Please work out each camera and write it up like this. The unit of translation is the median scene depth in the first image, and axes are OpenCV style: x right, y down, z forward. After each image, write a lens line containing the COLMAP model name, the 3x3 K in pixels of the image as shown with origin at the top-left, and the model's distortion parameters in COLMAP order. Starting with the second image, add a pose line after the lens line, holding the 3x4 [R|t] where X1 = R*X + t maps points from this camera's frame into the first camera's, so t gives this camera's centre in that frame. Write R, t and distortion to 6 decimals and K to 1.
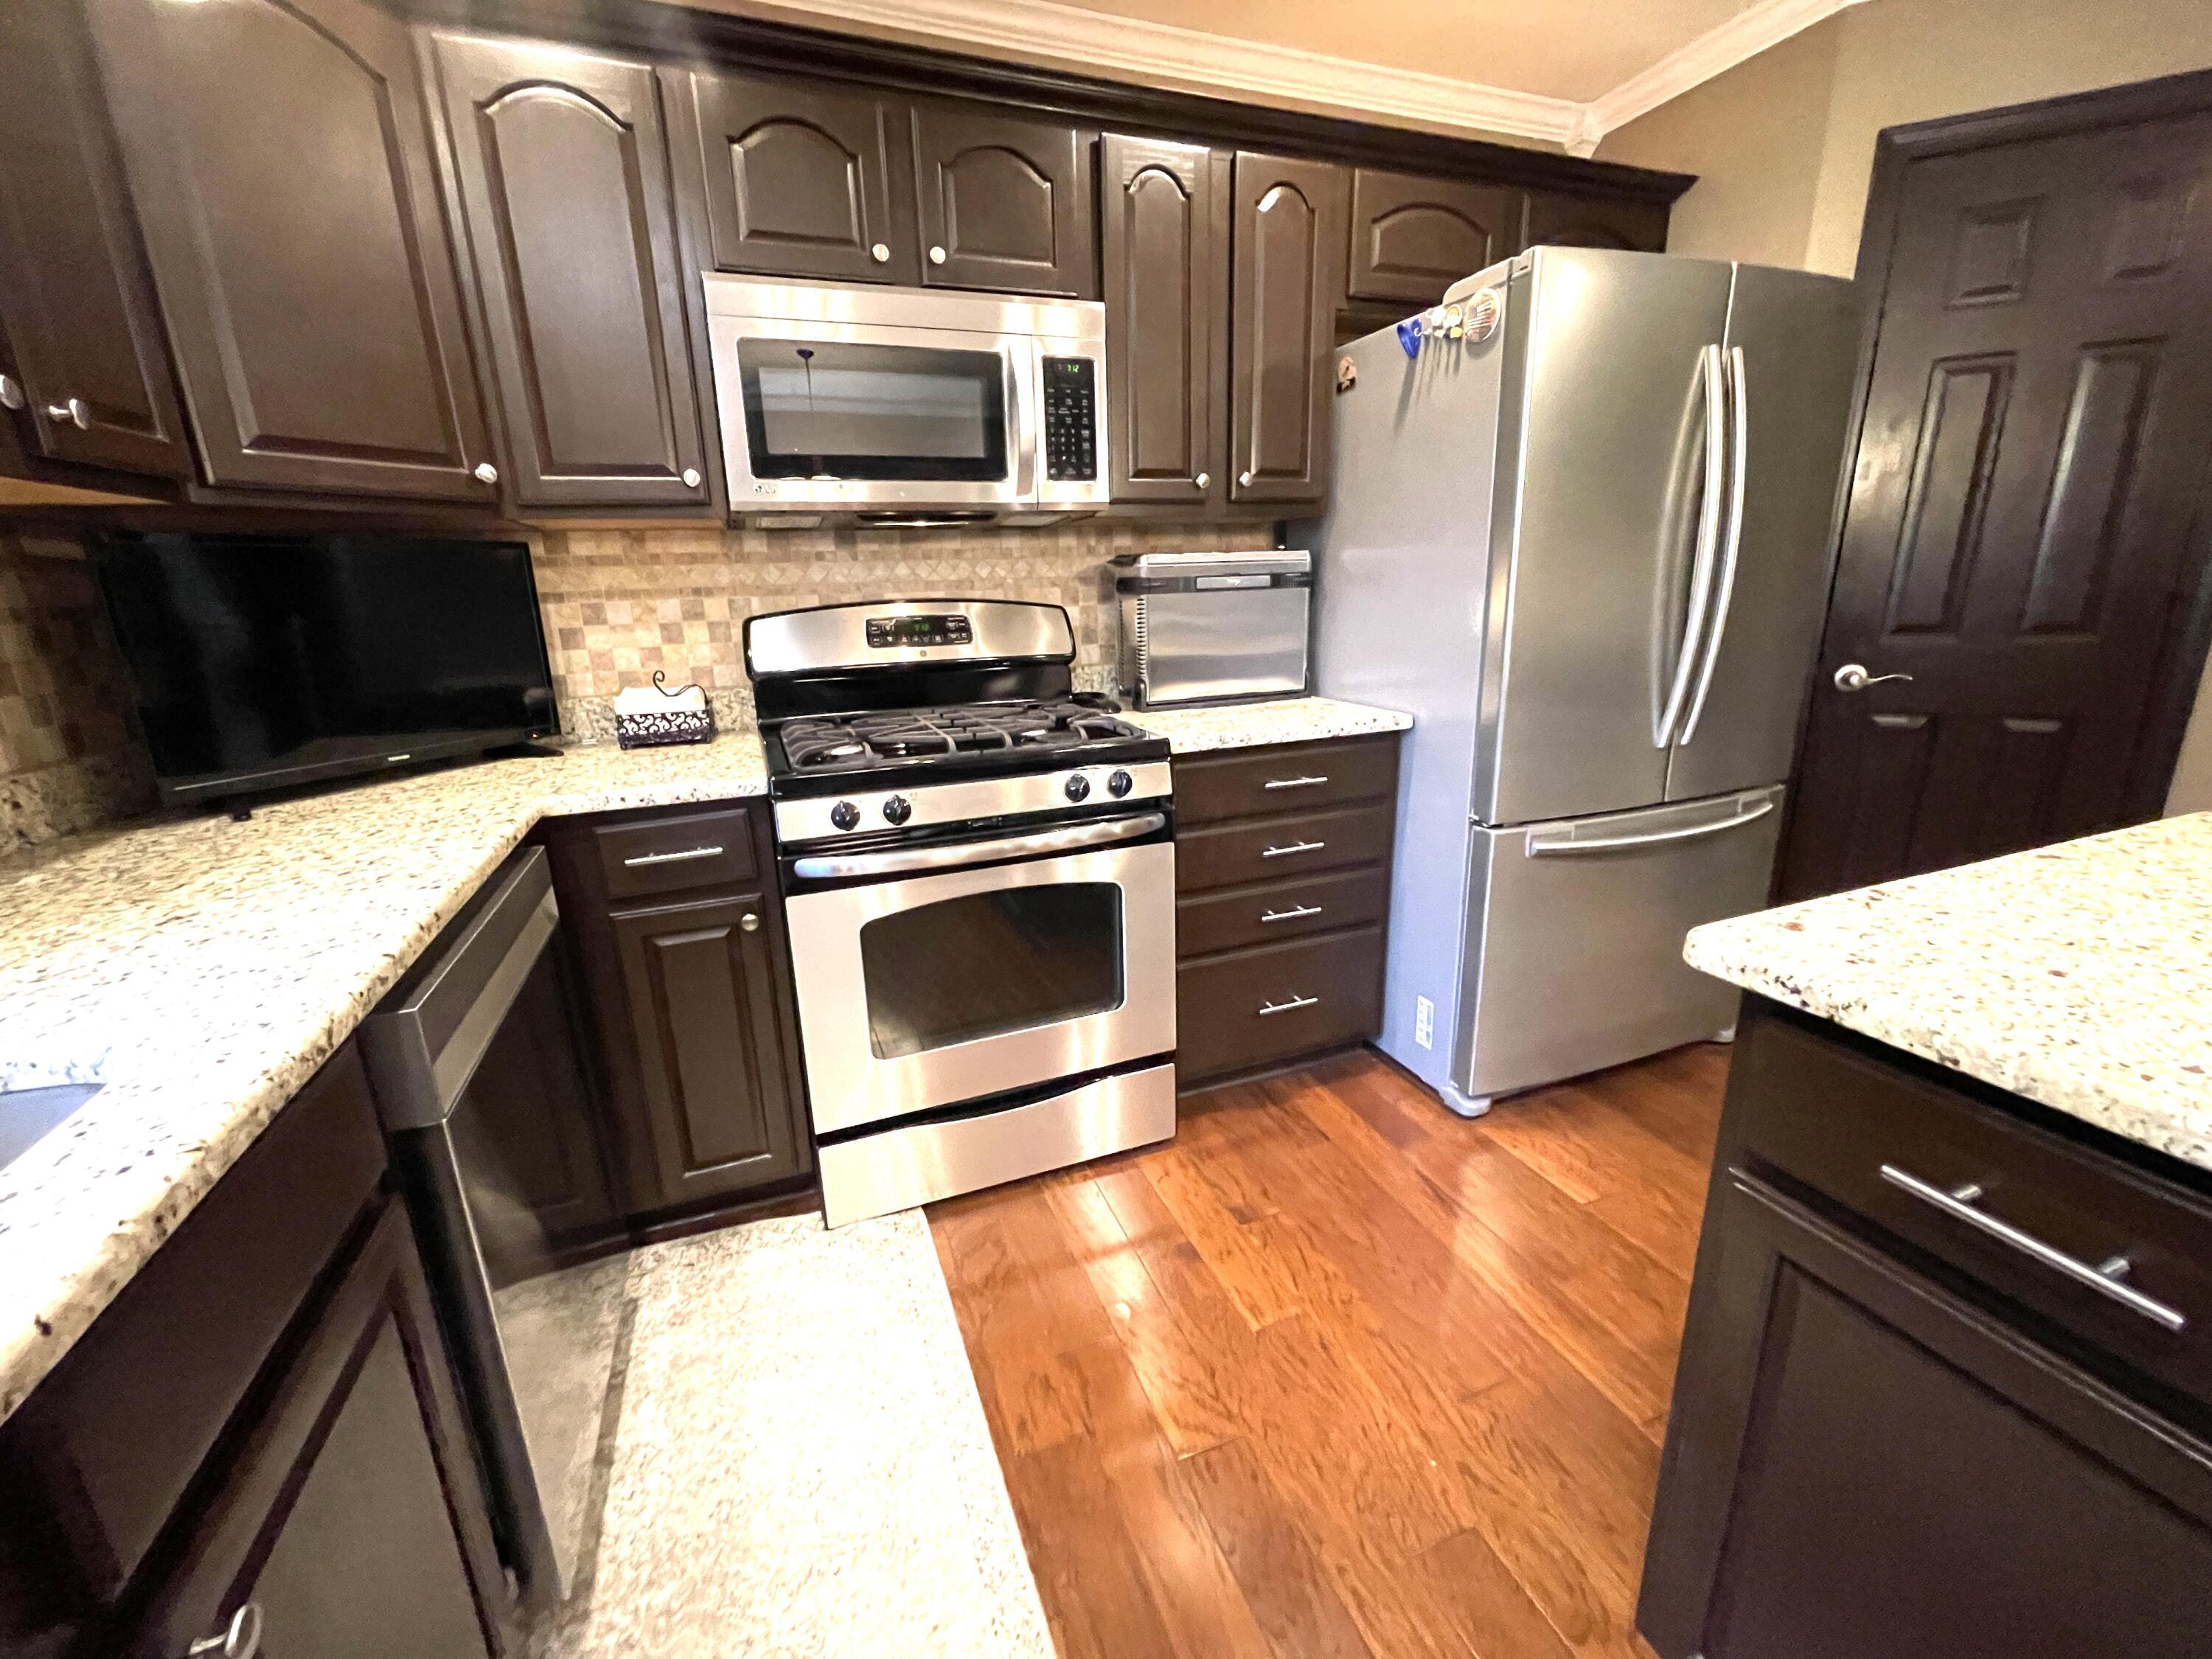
lens RADIAL K [[898.3, 0, 1085.0], [0, 898.3, 822.8], [0, 0, 1]] dist [-0.002715, -0.000309]
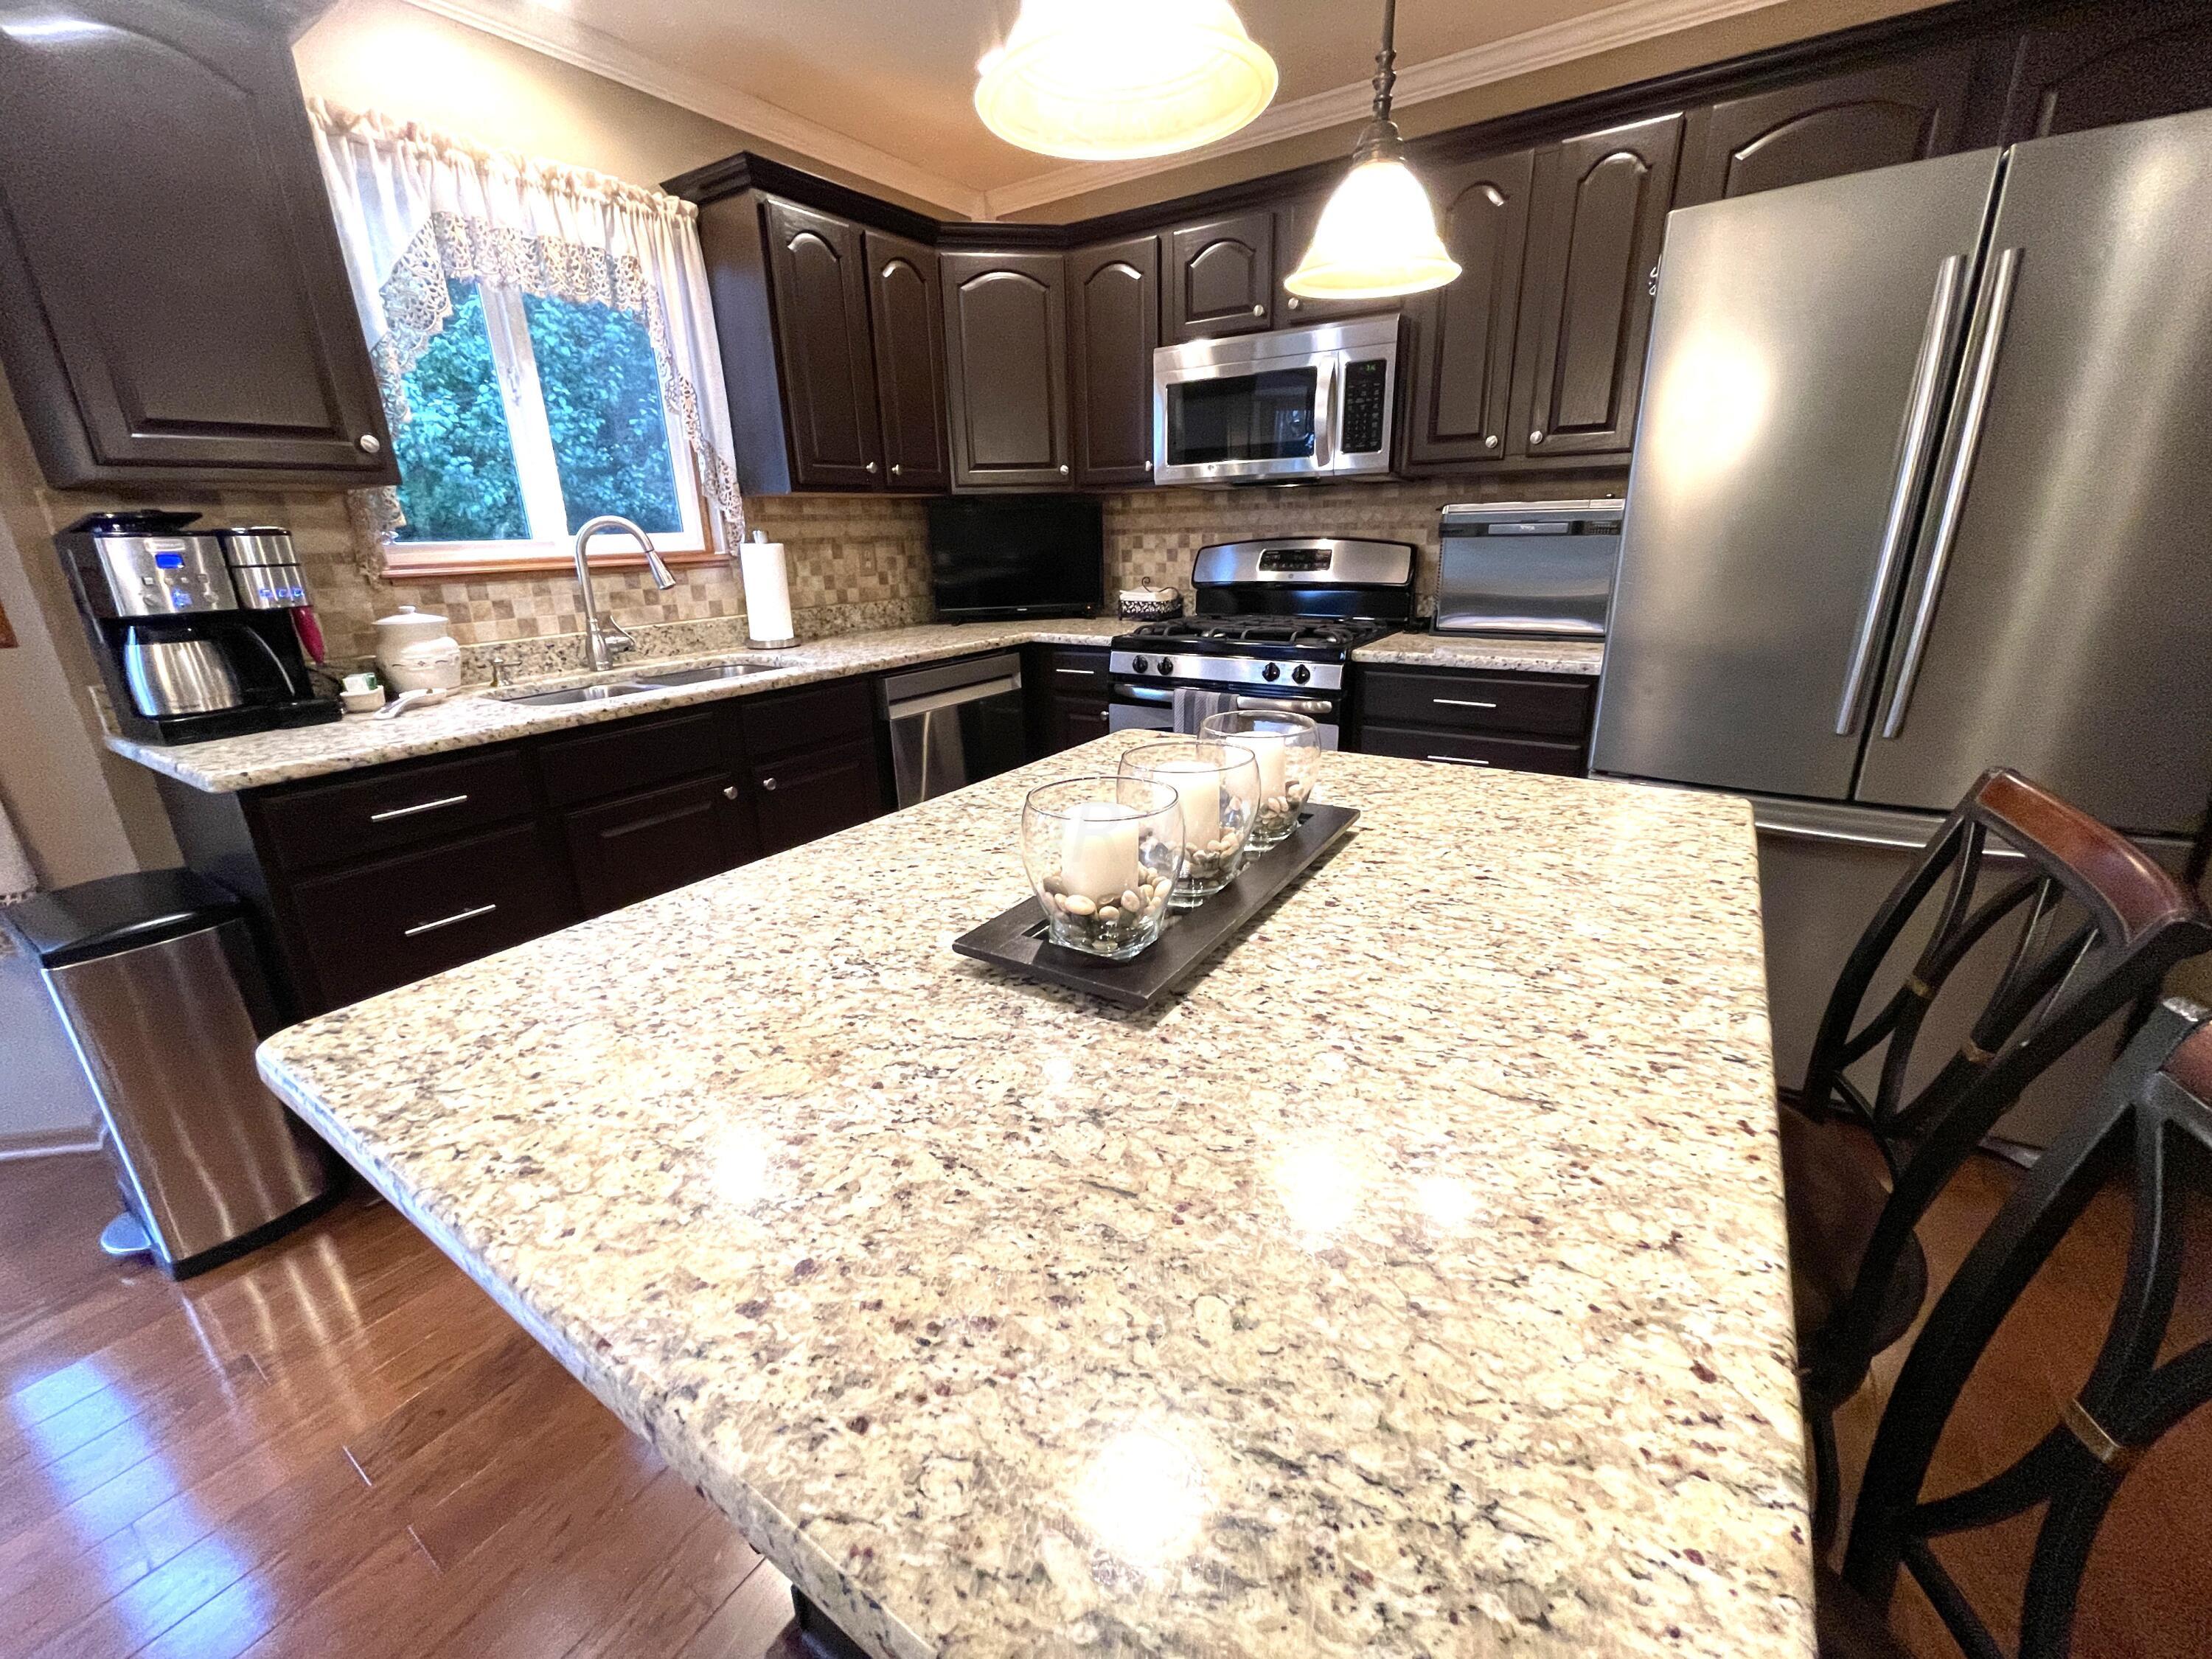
lens RADIAL K [[898.3, 0, 1106.5], [0, 898.3, 823.4], [0, 0, 1]] dist [-0.002715, -0.000309]
pose [[0.591740, 0.267424, -0.760479, 0.890612], [-0.200576, 0.962547, 0.182410, -0.011849], [0.780777, 0.044595, 0.623216, -0.111974]]
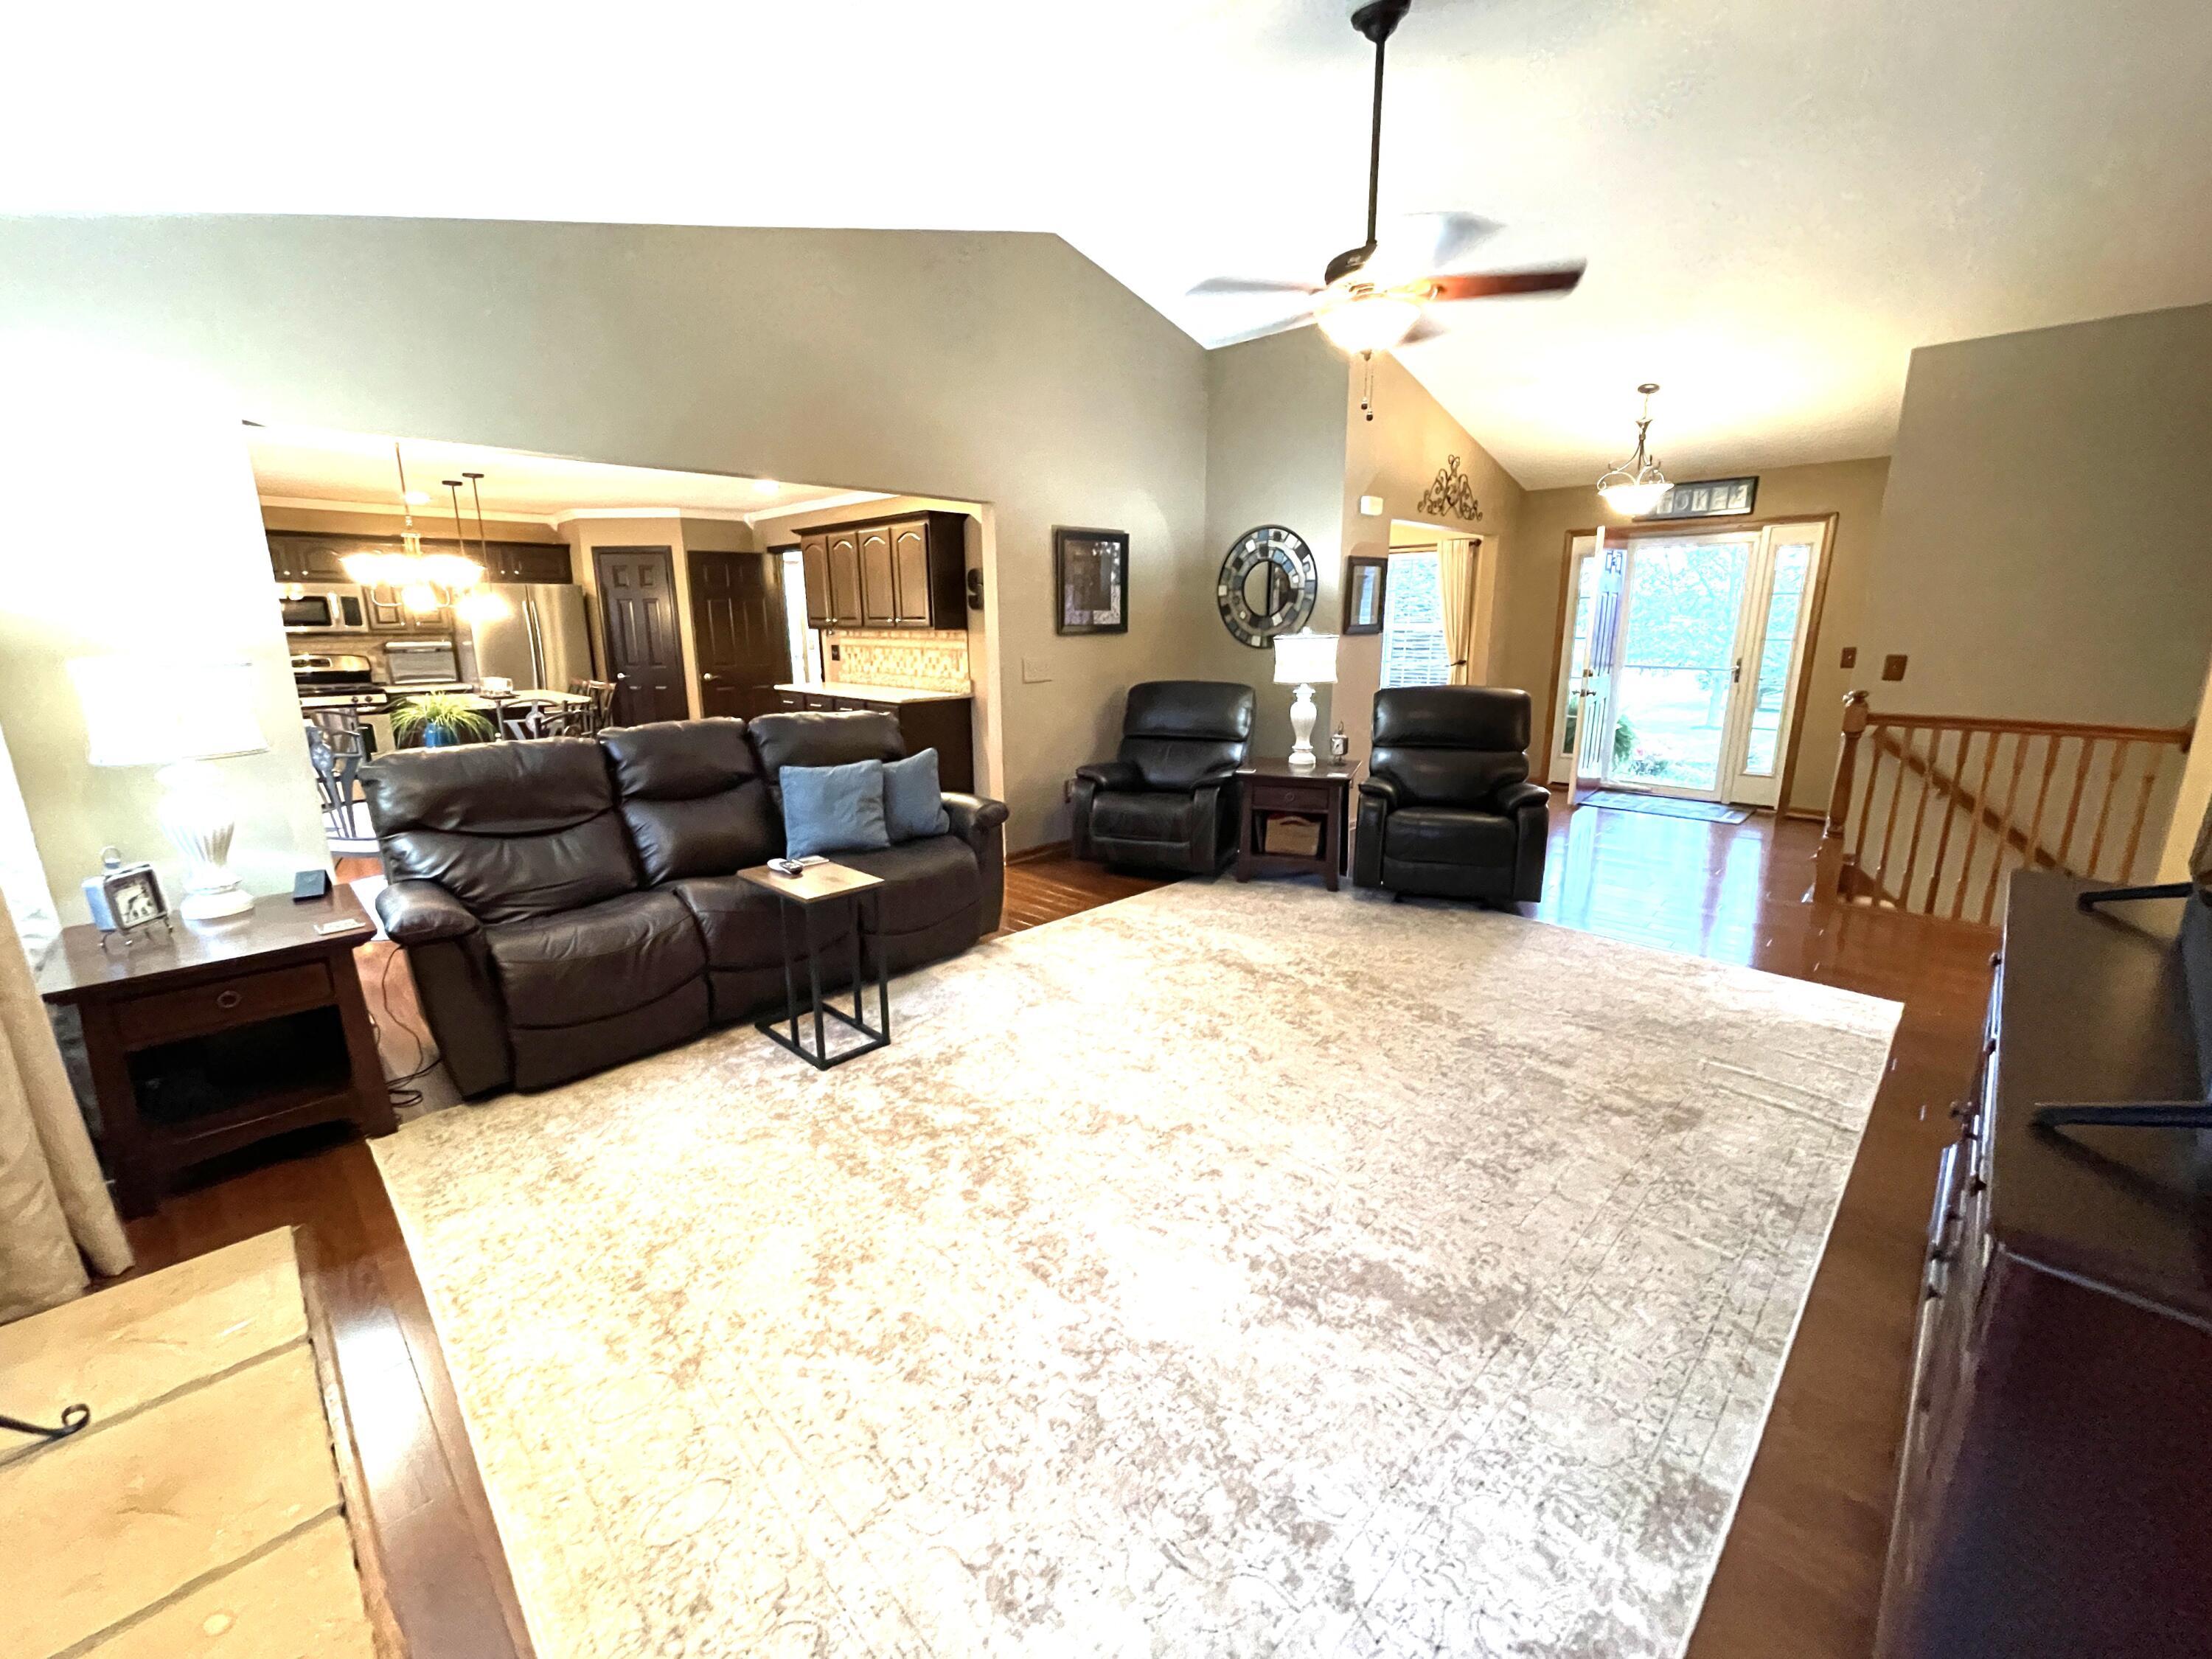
lens RADIAL K [[898.3, 0, 1091.3], [0, 898.3, 832.7], [0, 0, 1]] dist [-0.002715, -0.000309]
pose [[0.905898, -0.073376, 0.417092, 1.163074], [0.087379, 0.996069, -0.014551, 0.836552], [-0.414384, 0.049627, 0.908748, -3.741009]]
